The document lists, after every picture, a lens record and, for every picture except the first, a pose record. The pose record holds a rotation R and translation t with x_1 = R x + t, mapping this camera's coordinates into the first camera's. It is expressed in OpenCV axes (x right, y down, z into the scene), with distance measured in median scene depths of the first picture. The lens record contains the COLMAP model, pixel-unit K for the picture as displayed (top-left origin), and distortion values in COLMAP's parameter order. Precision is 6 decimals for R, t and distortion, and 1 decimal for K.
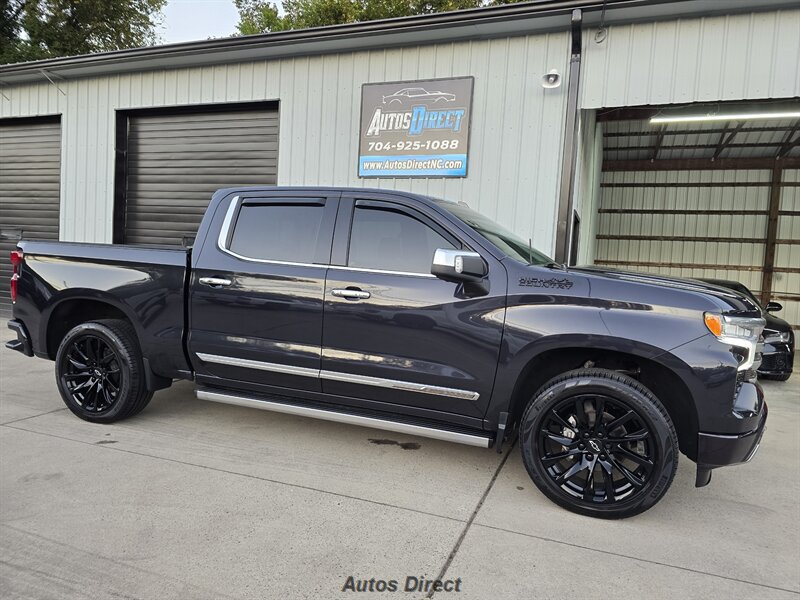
lens RADIAL K [[534.8, 0, 409.4], [0, 534.8, 306.1], [0, 0, 1]] dist [0.072371, -0.068528]
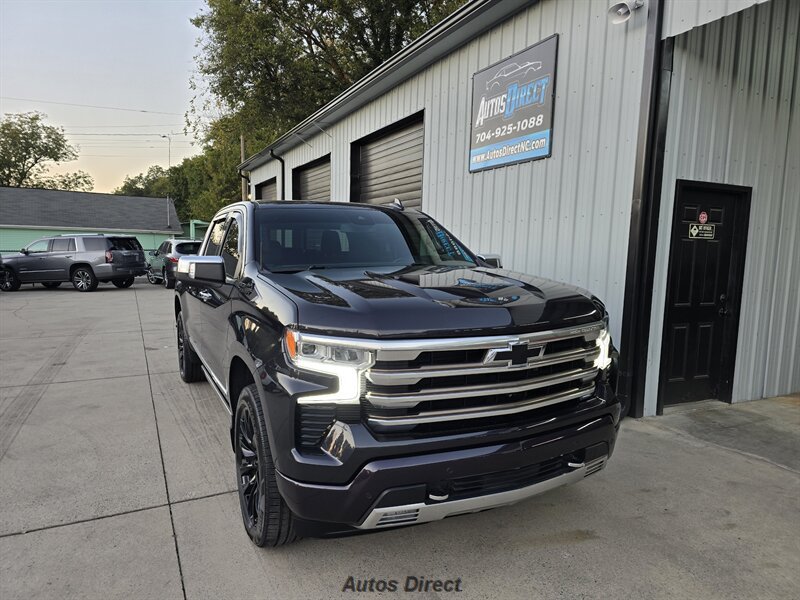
lens RADIAL K [[534.8, 0, 400.7], [0, 534.8, 309.5], [0, 0, 1]] dist [0.072371, -0.068528]
pose [[0.732274, 0.035256, -0.680097, 0.508853], [-0.022490, 0.999366, 0.027591, -0.017325], [0.680639, -0.004908, 0.732603, 0.213047]]
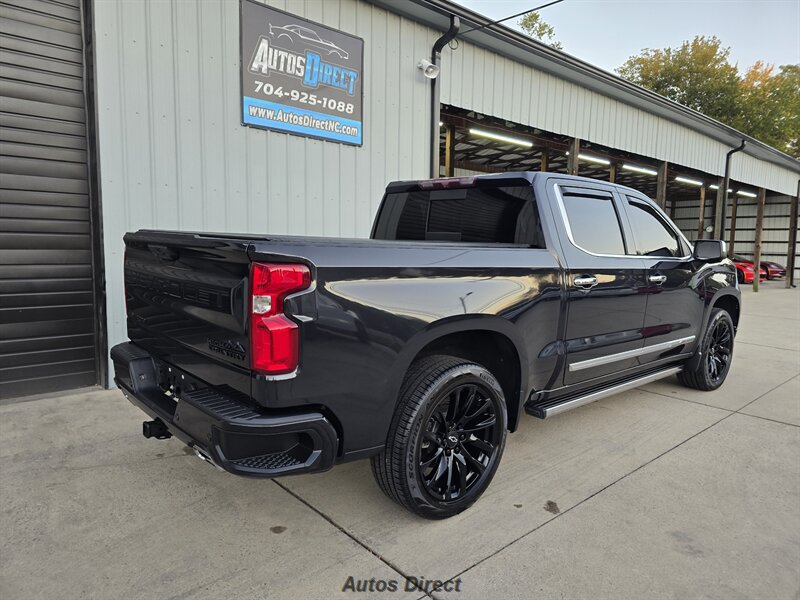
lens RADIAL K [[534.8, 0, 411.9], [0, 534.8, 299.0], [0, 0, 1]] dist [0.072371, -0.068528]
pose [[0.456116, -0.137850, 0.879179, -0.719580], [0.062647, 0.990453, 0.122796, -0.080864], [-0.887713, -0.000931, 0.460397, 0.467285]]
